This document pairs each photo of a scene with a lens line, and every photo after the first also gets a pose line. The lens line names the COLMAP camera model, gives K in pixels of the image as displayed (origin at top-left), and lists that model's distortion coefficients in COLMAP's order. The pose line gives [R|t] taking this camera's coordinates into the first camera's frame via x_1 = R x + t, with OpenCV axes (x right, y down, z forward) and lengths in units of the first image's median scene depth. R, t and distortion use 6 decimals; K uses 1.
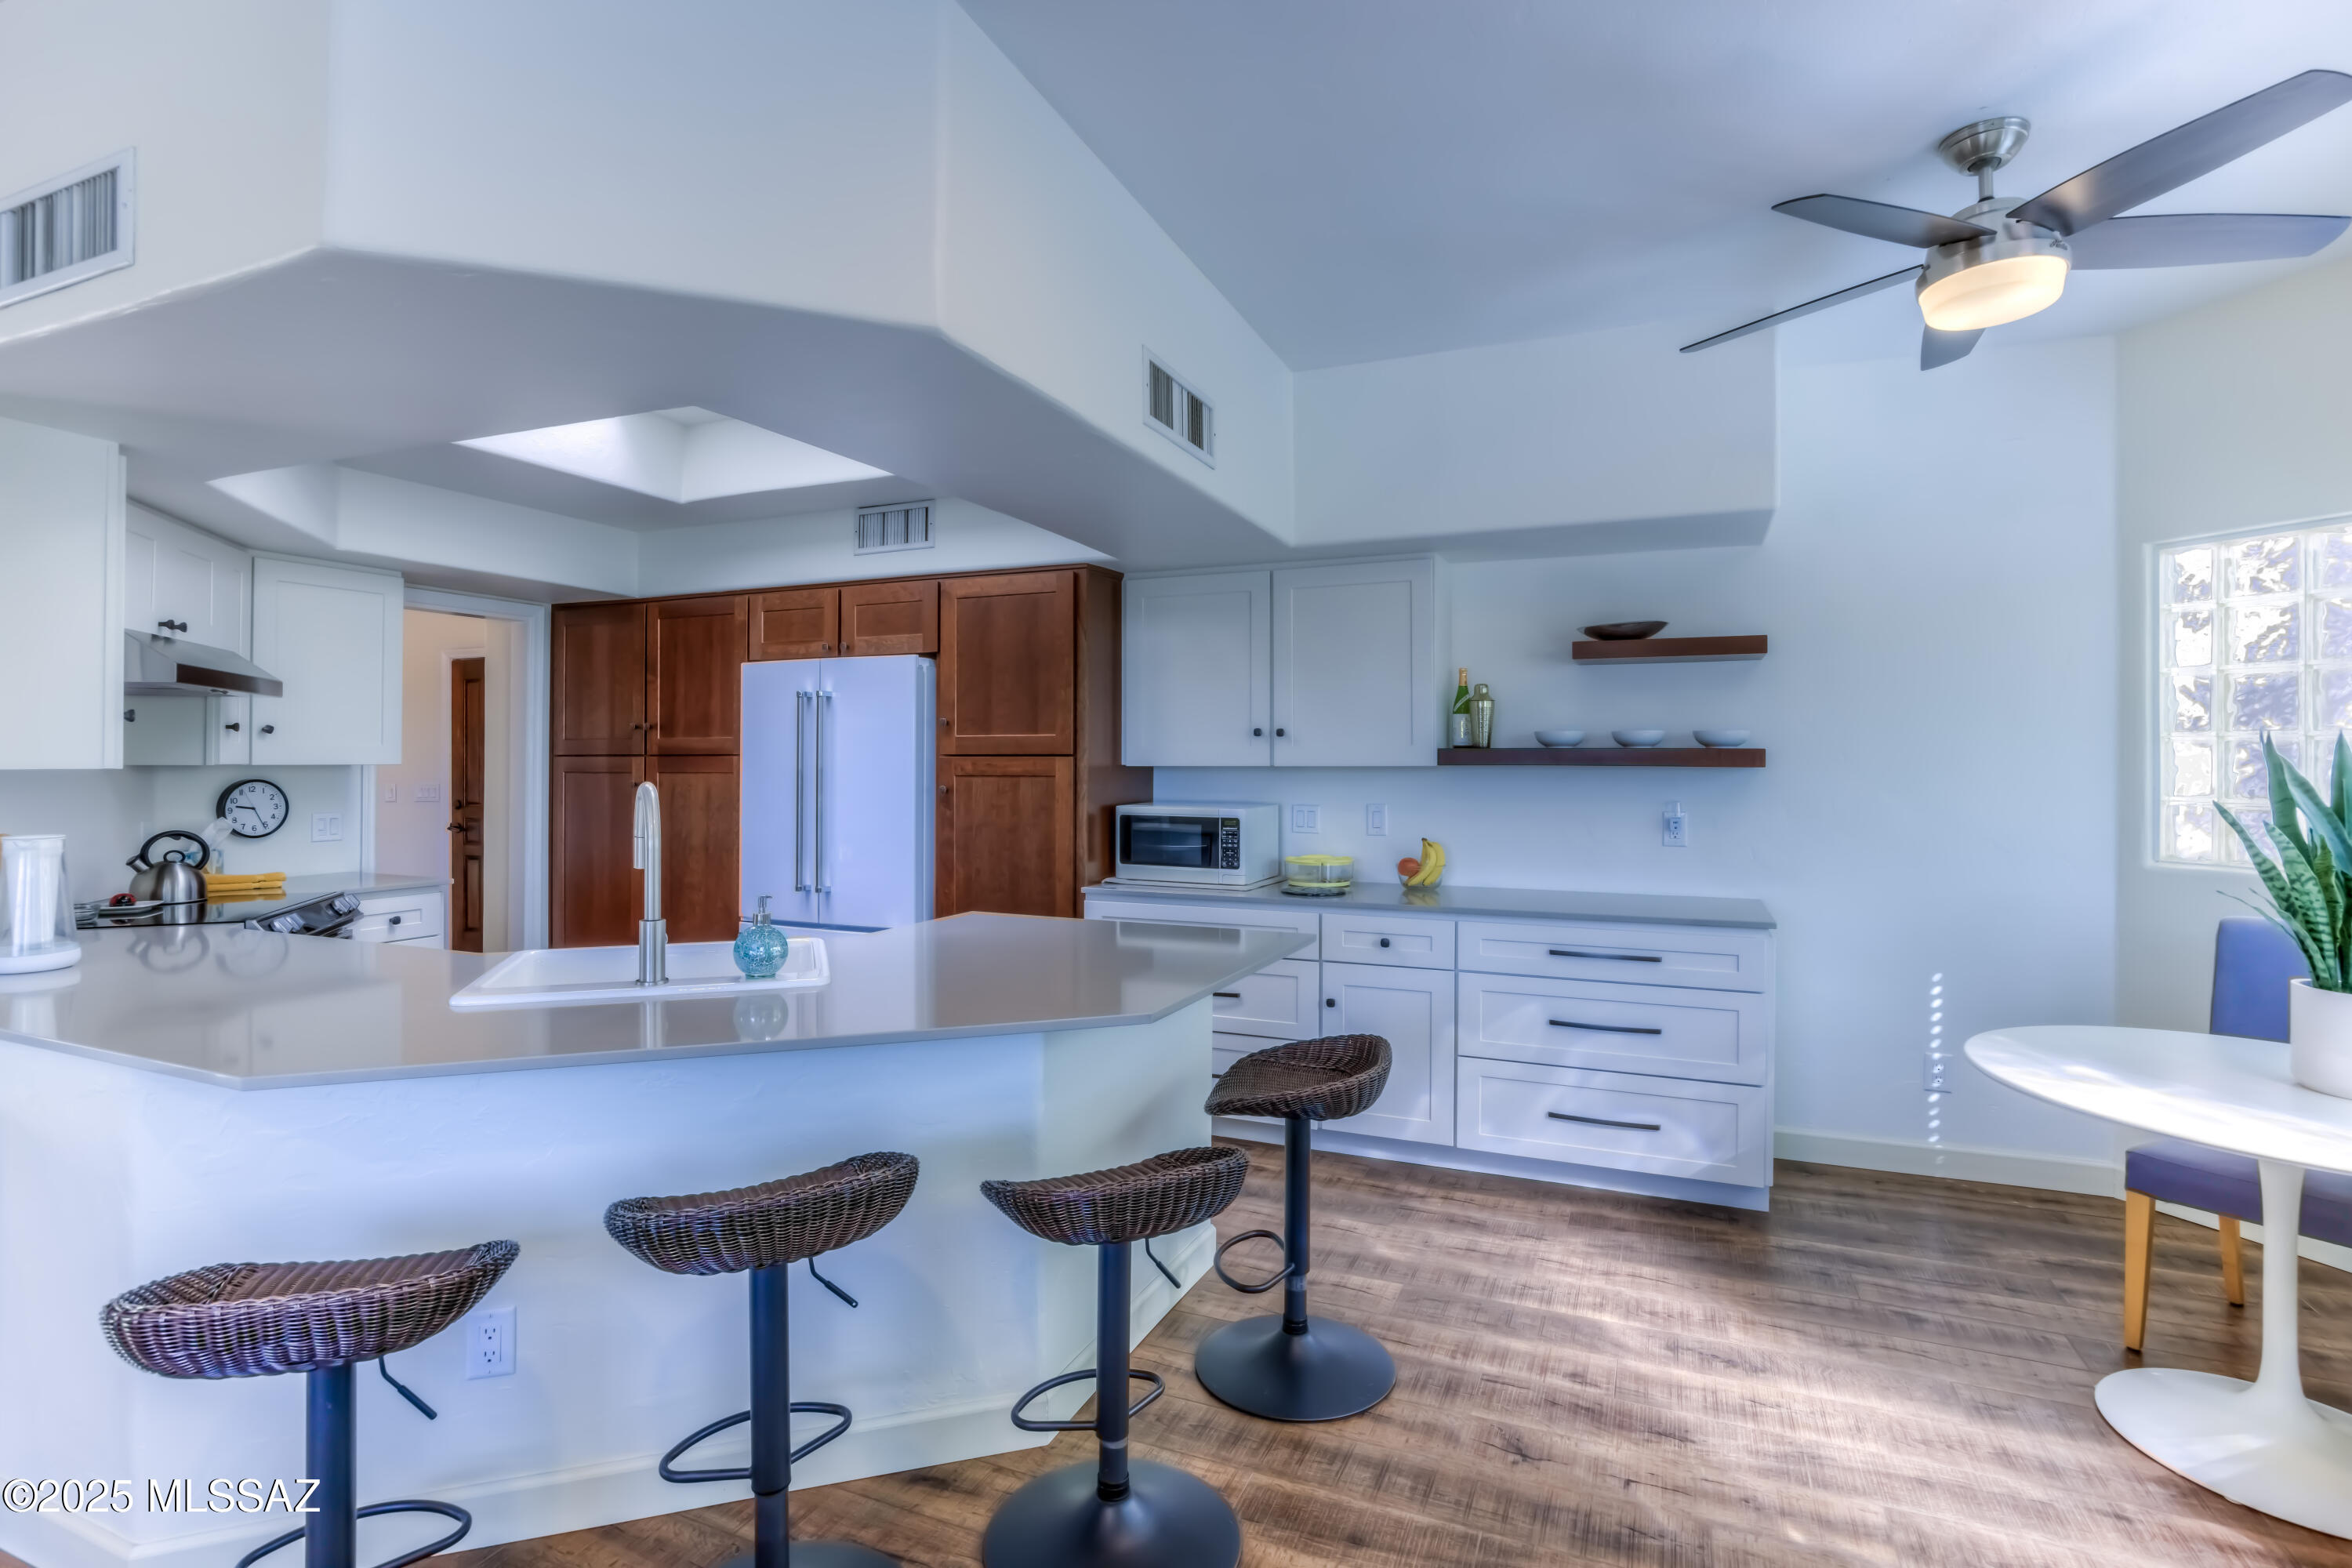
lens RADIAL K [[1134.6, 0, 1211.4], [0, 1134.6, 748.1], [0, 0, 1]] dist [-0.019692, 0.003691]
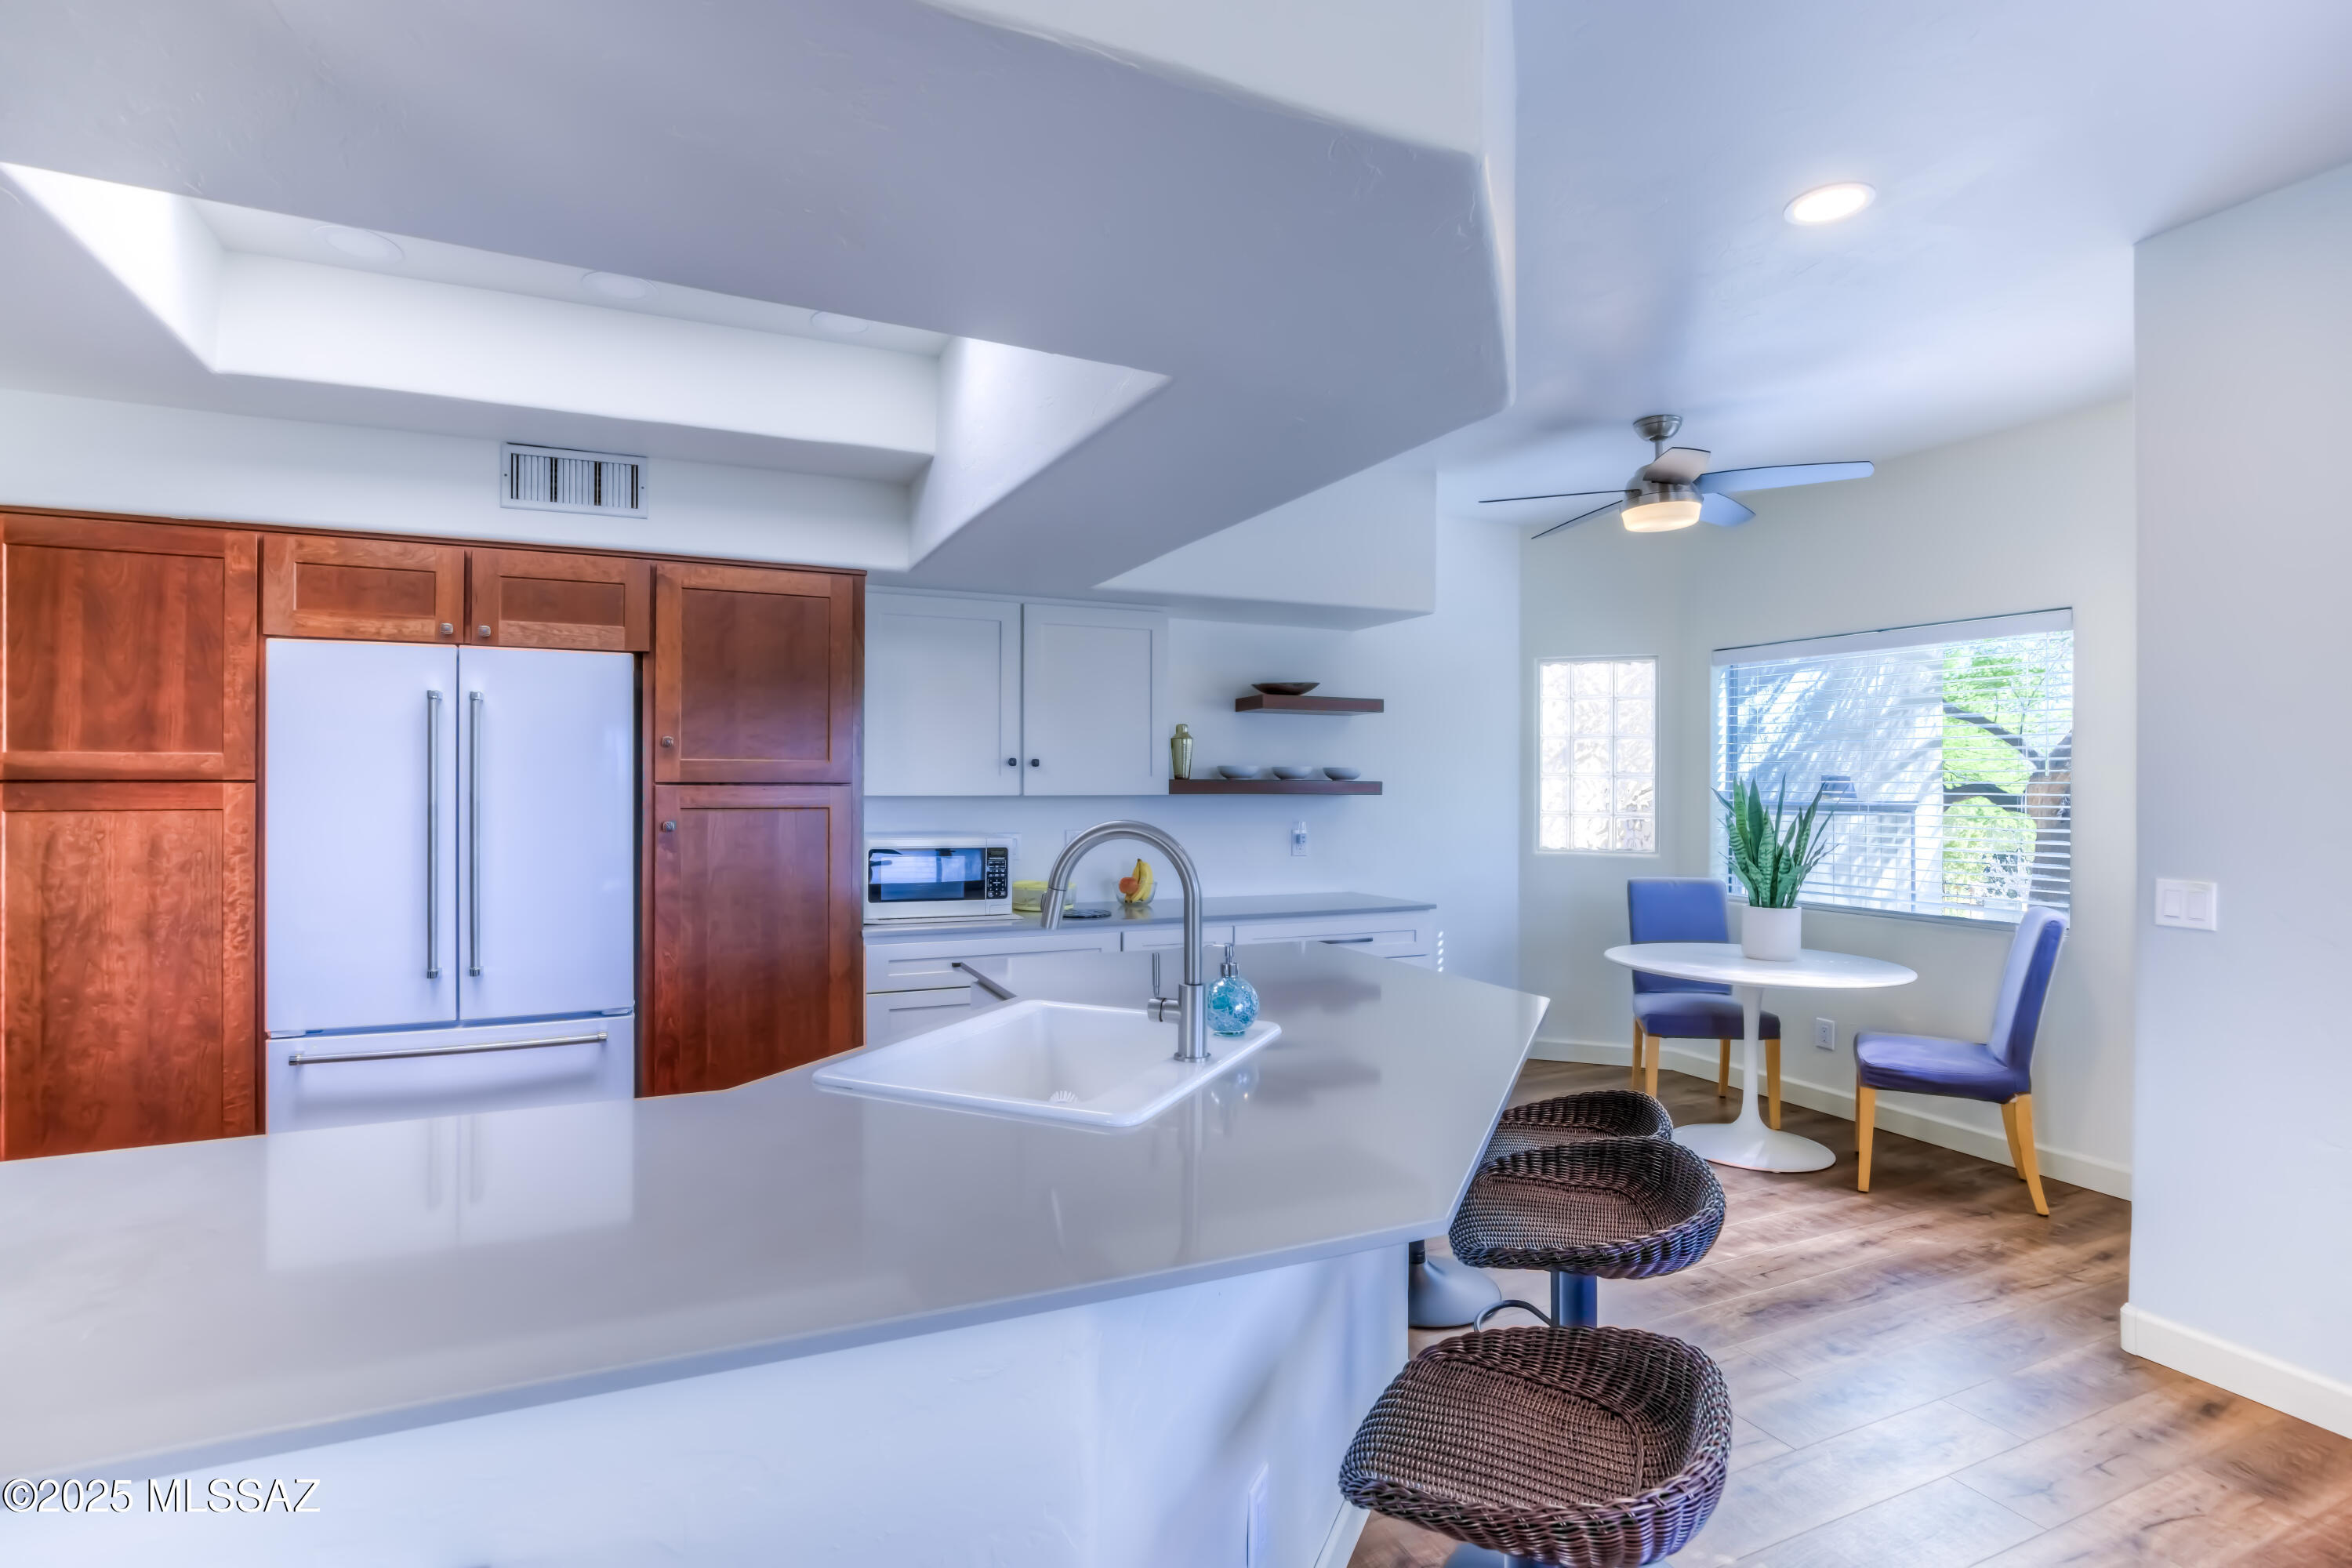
lens RADIAL K [[1134.6, 0, 1175.3], [0, 1134.6, 783.2], [0, 0, 1]] dist [-0.019692, 0.003691]
pose [[0.682769, 0.002157, 0.730631, -0.595735], [-0.011477, 0.999904, 0.007773, -0.004646], [-0.730544, -0.013692, 0.682728, 0.205777]]
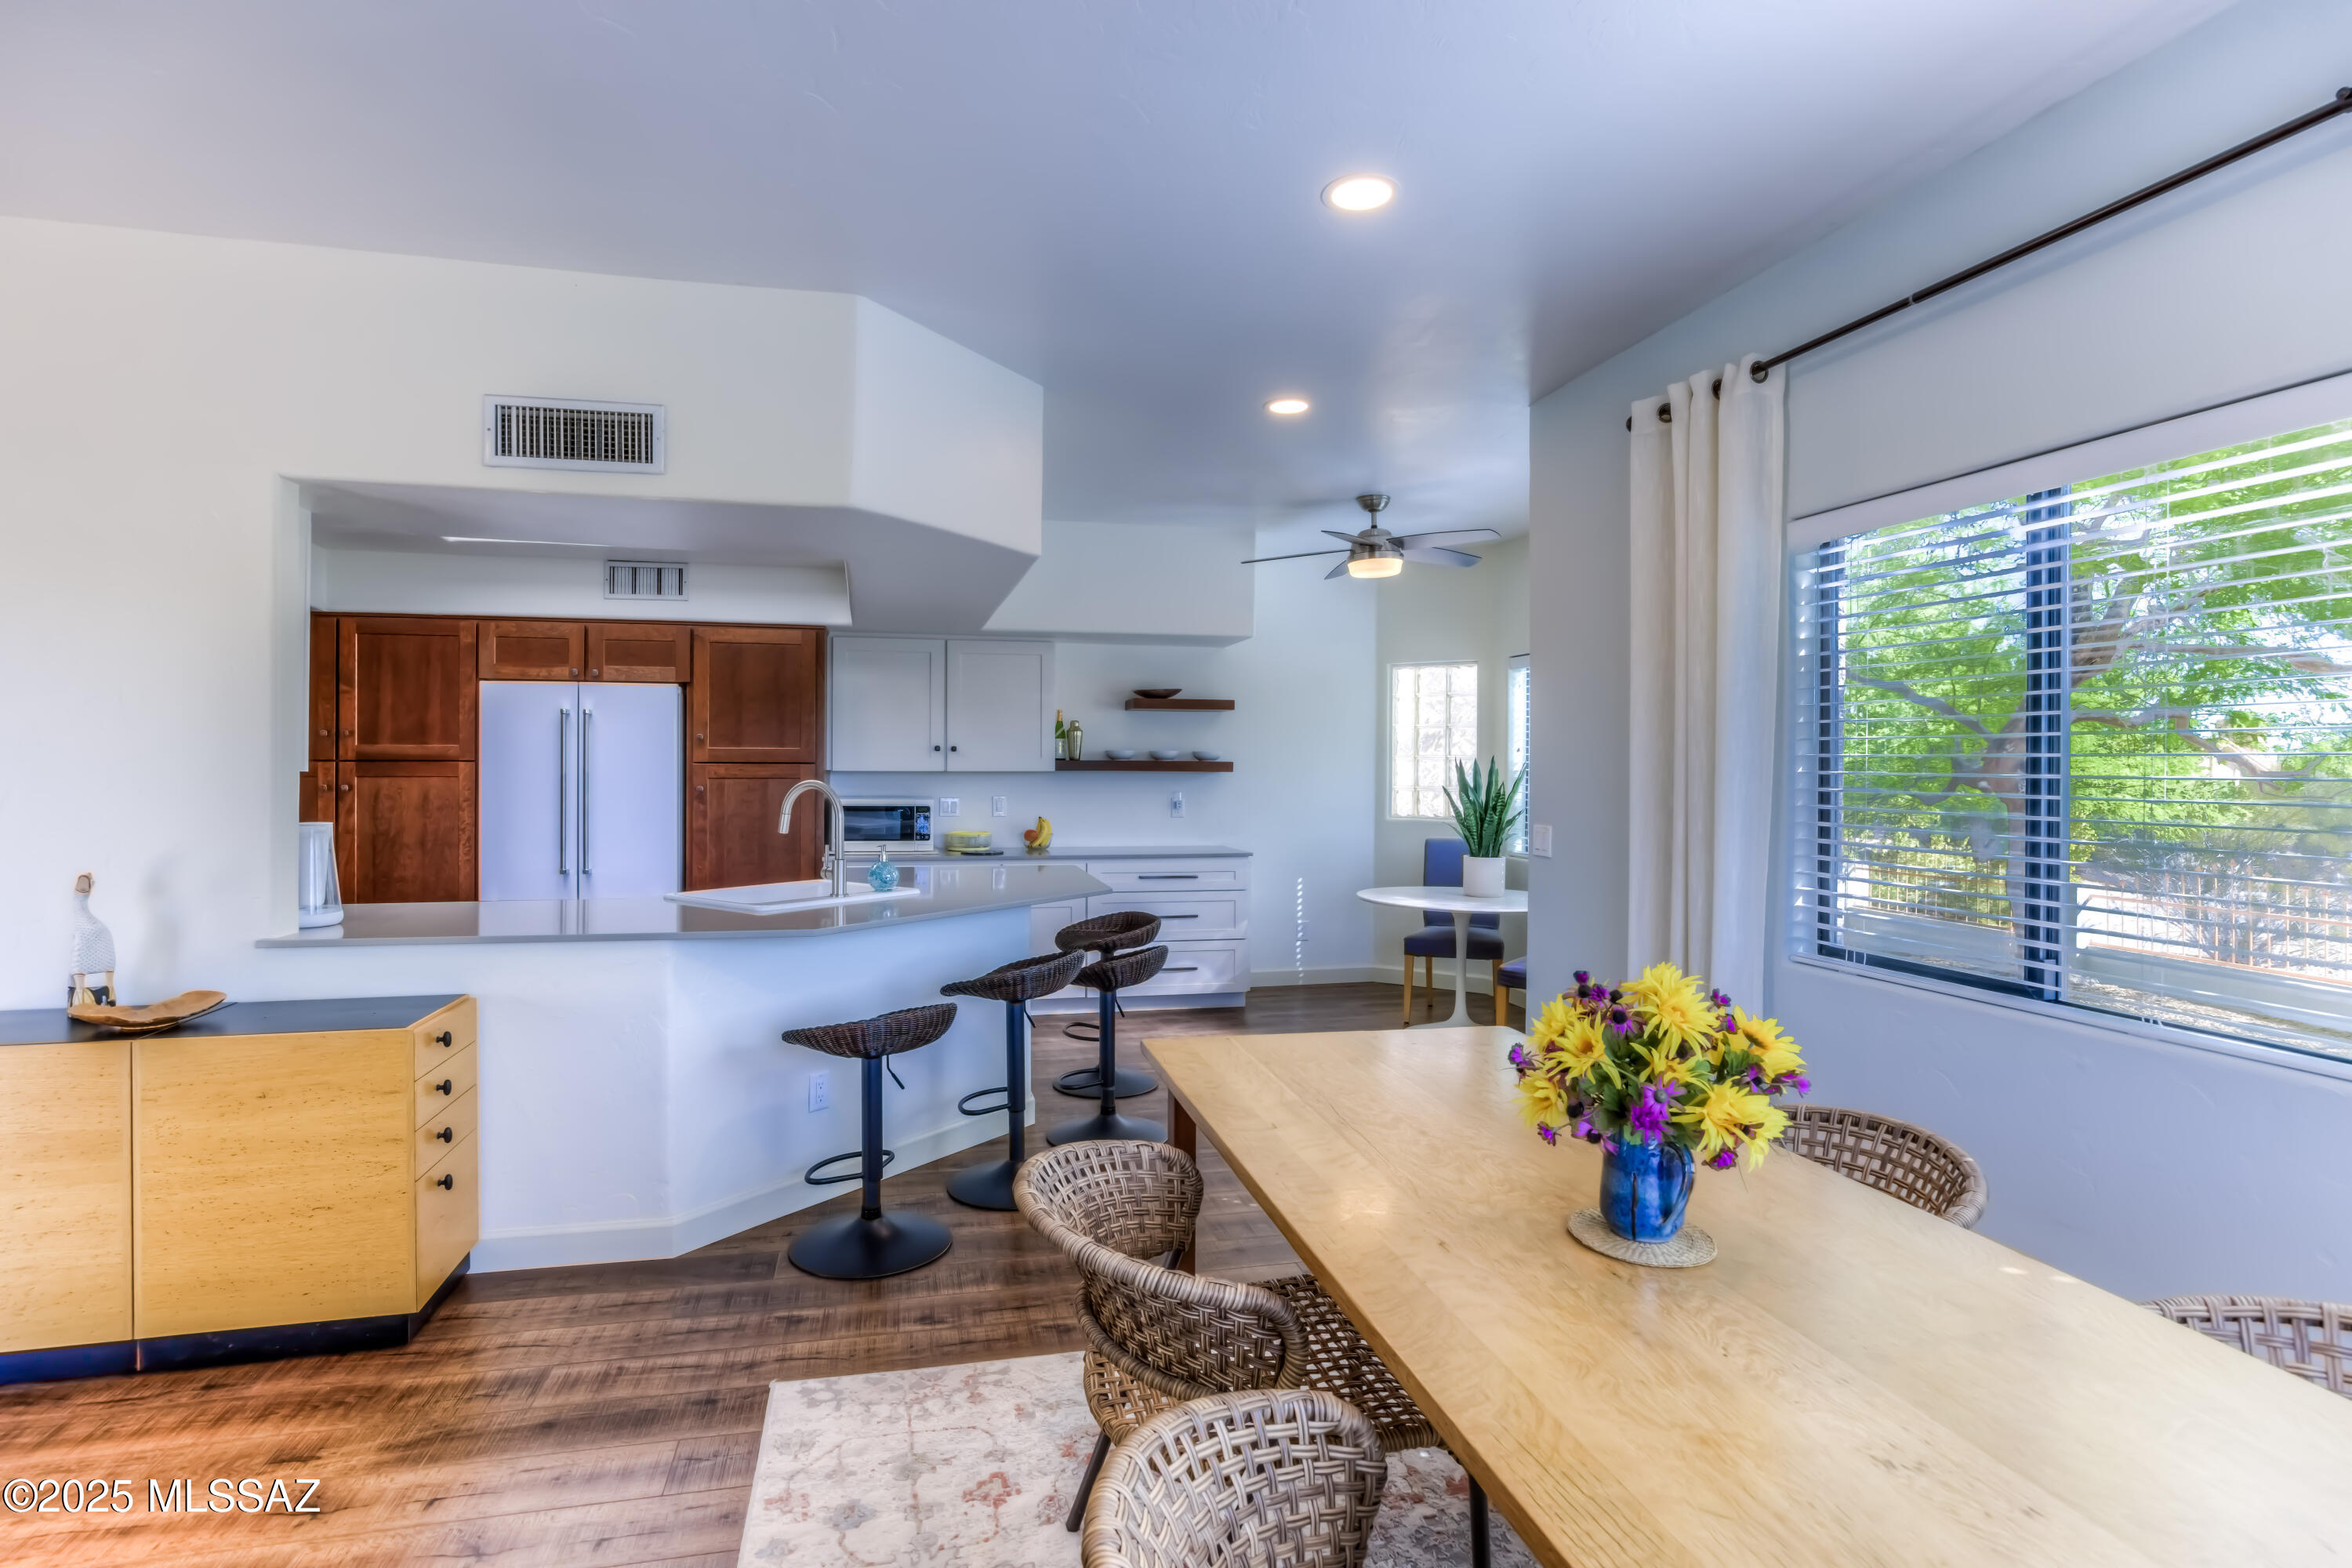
lens RADIAL K [[1134.6, 0, 1164.8], [0, 1134.6, 772.3], [0, 0, 1]] dist [-0.019692, 0.003691]
pose [[0.819035, -0.000563, 0.573743, -0.565922], [-0.010911, 0.999803, 0.016557, -0.010492], [-0.573639, -0.019821, 0.818868, -0.385512]]
